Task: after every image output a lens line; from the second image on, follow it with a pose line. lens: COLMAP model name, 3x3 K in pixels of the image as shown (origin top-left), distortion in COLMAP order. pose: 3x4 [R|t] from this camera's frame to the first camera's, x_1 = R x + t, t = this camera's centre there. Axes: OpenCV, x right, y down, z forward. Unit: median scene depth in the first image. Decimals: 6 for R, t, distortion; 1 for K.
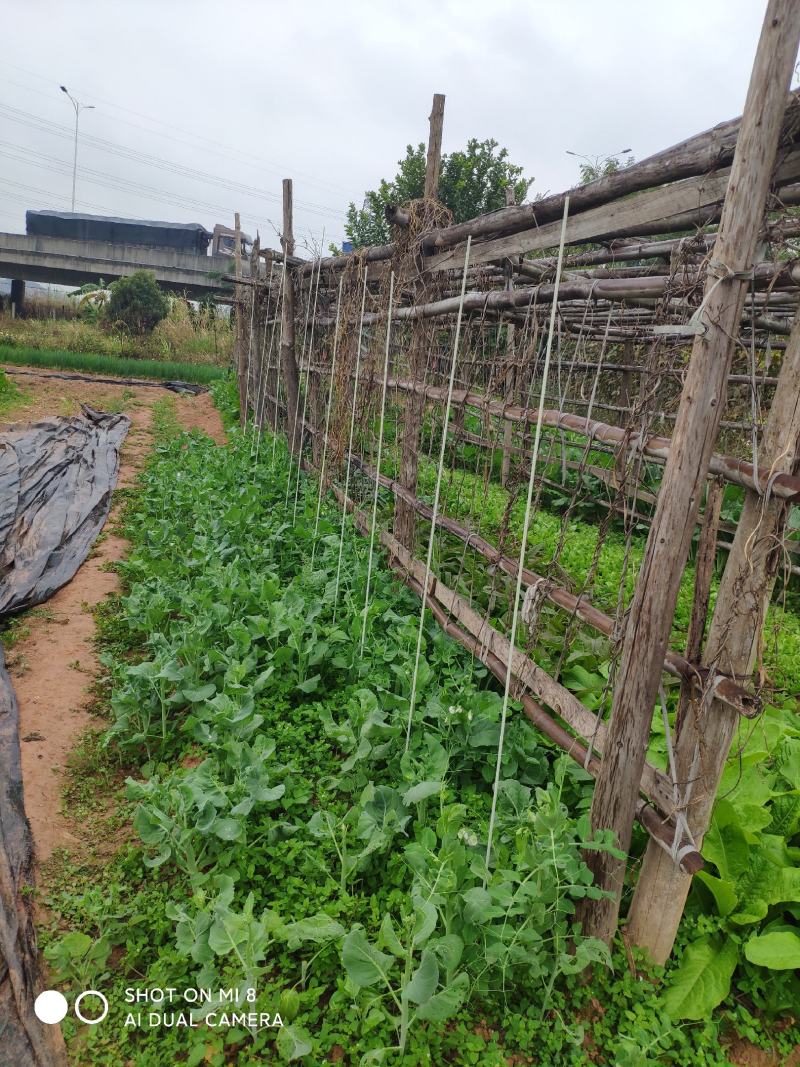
lens RADIAL K [[819.7, 0, 420.8], [0, 819.7, 538.7], [0, 0, 1]] dist [-0.009165, -0.045948]
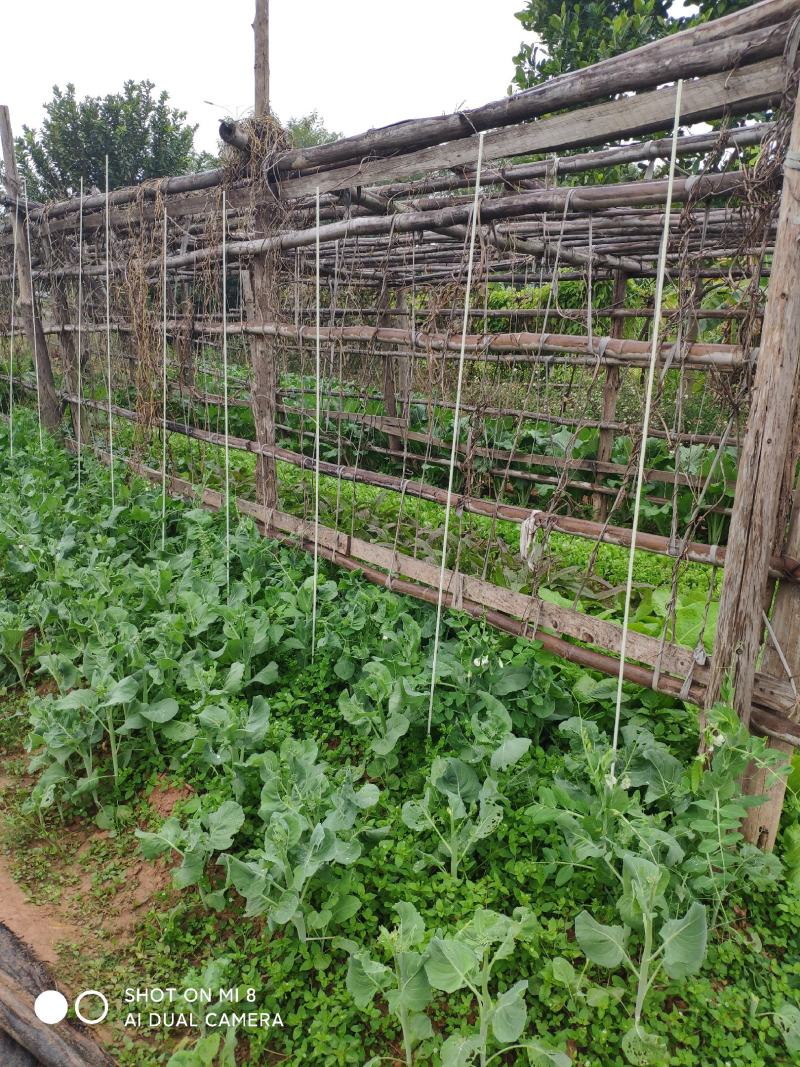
lens RADIAL K [[819.7, 0, 420.8], [0, 819.7, 538.7], [0, 0, 1]] dist [-0.009165, -0.045948]
pose [[0.920731, -0.155722, 0.357778, -0.285297], [0.138031, 0.987612, 0.074639, -0.007882], [-0.364969, -0.019338, 0.930819, 0.136965]]
